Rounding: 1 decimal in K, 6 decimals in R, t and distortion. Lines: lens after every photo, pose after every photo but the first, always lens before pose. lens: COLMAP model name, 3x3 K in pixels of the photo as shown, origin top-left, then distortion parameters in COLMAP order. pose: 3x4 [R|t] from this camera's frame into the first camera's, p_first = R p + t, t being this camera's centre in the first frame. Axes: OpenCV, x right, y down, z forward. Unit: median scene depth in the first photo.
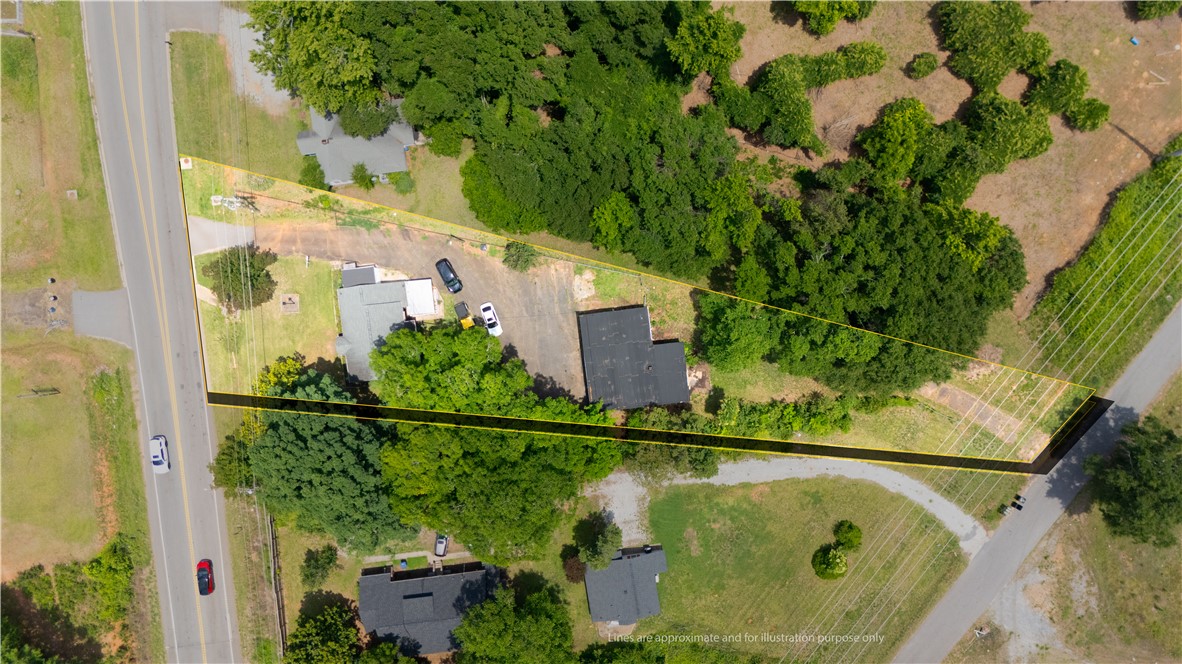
lens RADIAL K [[864.2, 0, 595.7], [0, 864.2, 328.1], [0, 0, 1]] dist [0.040080, -0.010216]
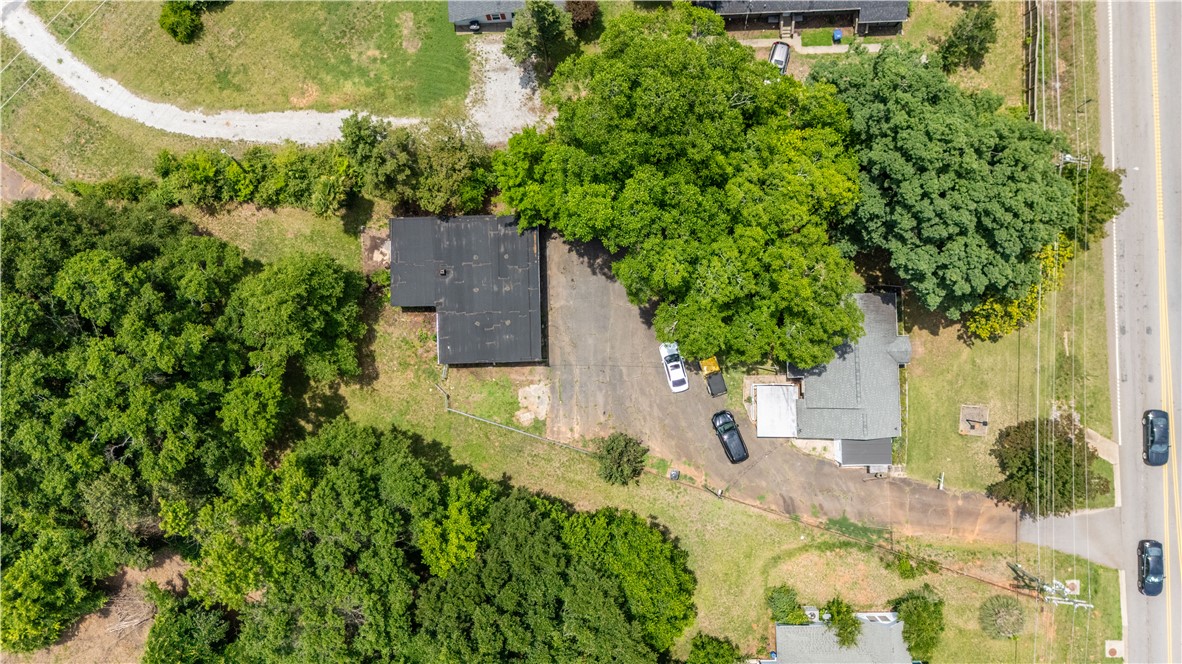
lens RADIAL K [[864.2, 0, 593.6], [0, 864.2, 334.6], [0, 0, 1]] dist [0.040080, -0.010216]
pose [[-0.994345, -0.097143, 0.042910, -0.085354], [0.096836, -0.995258, -0.009176, 0.015321], [0.043597, -0.004969, 0.999037, 0.325230]]
